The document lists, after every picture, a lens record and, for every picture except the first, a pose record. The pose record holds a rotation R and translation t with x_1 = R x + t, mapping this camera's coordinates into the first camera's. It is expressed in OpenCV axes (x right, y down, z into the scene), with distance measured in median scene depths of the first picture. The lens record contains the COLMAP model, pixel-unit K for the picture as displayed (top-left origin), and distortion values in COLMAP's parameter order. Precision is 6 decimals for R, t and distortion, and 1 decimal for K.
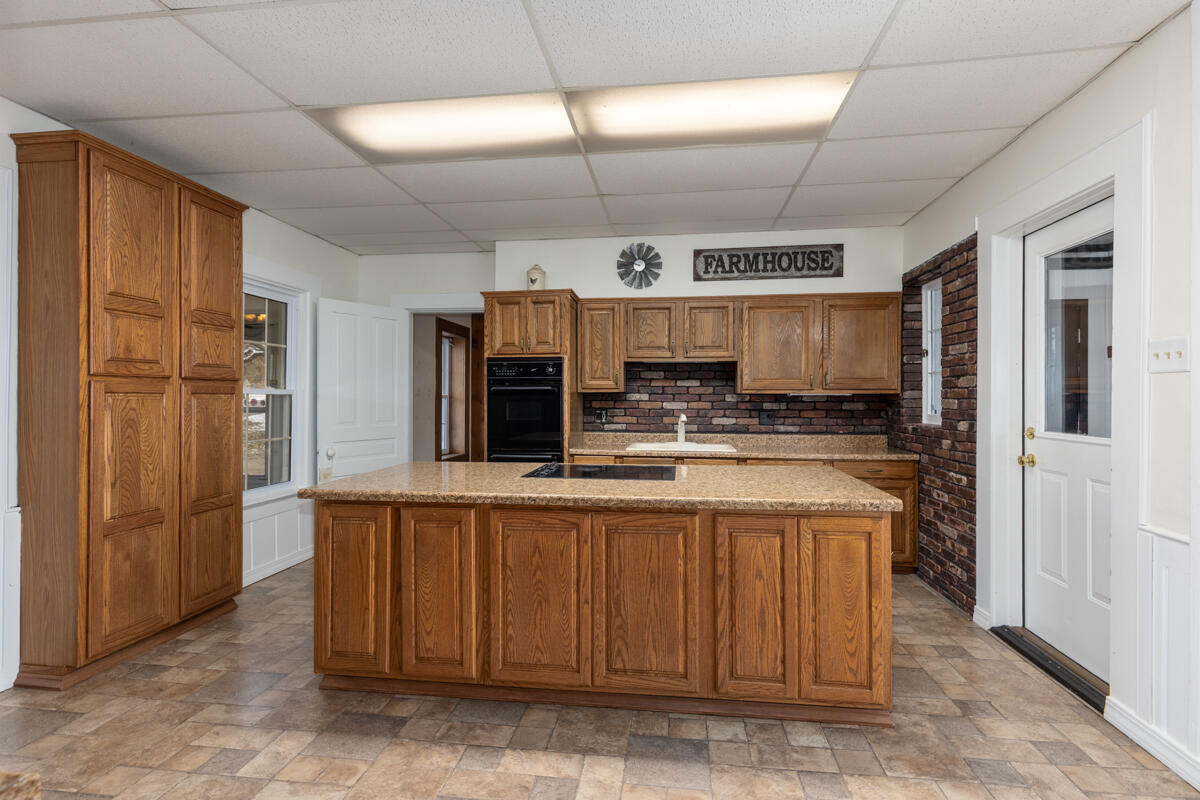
lens RADIAL K [[542.7, 0, 606.0], [0, 542.7, 394.8], [0, 0, 1]] dist [0.001439, -0.000078]
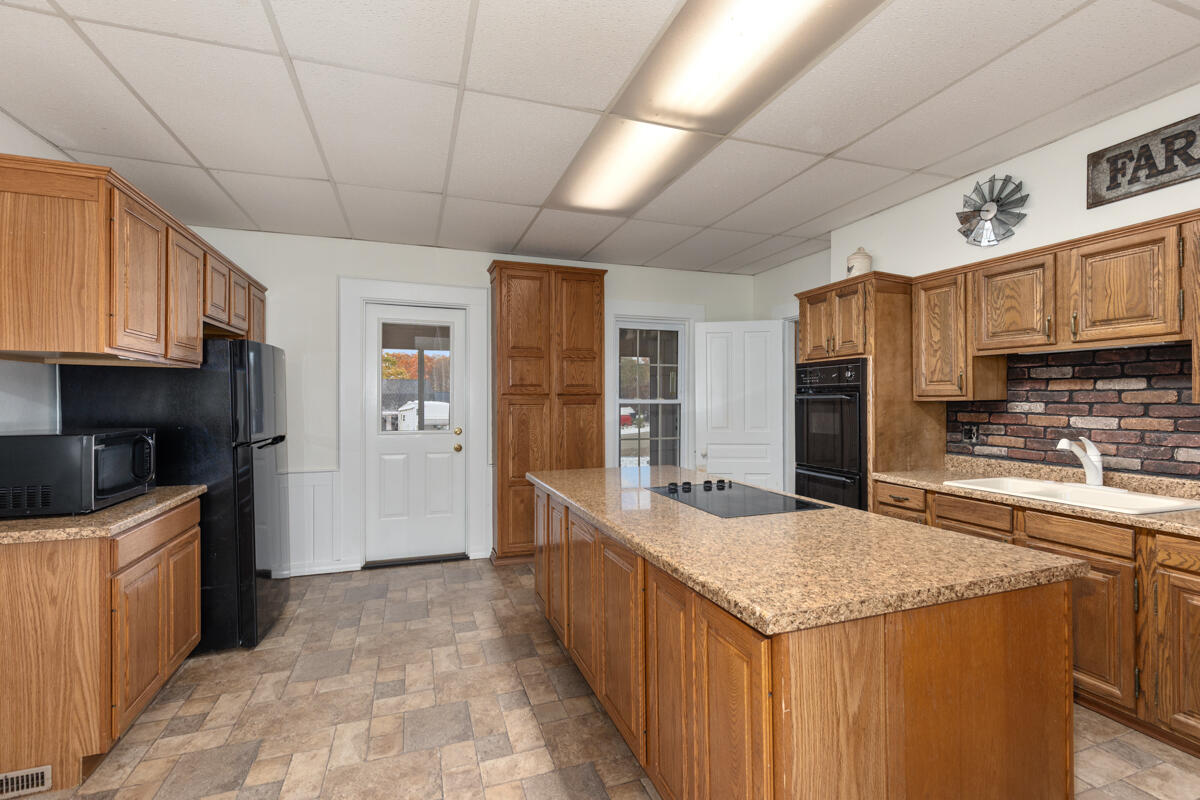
lens RADIAL K [[535.2, 0, 606.8], [0, 535.2, 398.6], [0, 0, 1]] dist [0.001478, -0.000099]
pose [[0.460331, -0.004834, -0.887734, 0.430652], [0.007875, 0.999968, -0.001362, -0.010584], [0.887712, -0.006365, 0.460354, 0.278436]]
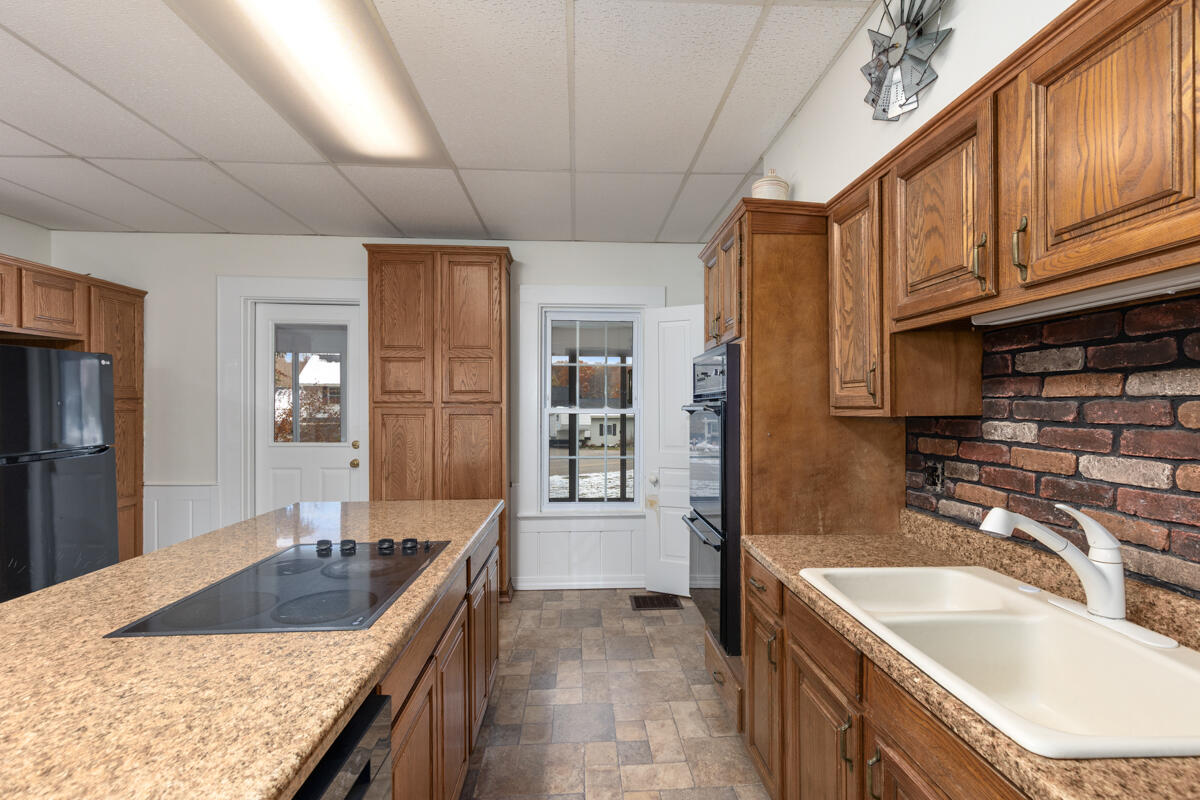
lens RADIAL K [[539.6, 0, 607.7], [0, 539.6, 407.5], [0, 0, 1]] dist [0.000720, 0.000059]
pose [[0.189960, 0.000120, -0.981792, 0.360556], [0.004307, 0.999990, 0.000956, -0.012932], [0.981782, -0.004410, 0.189957, 0.757220]]
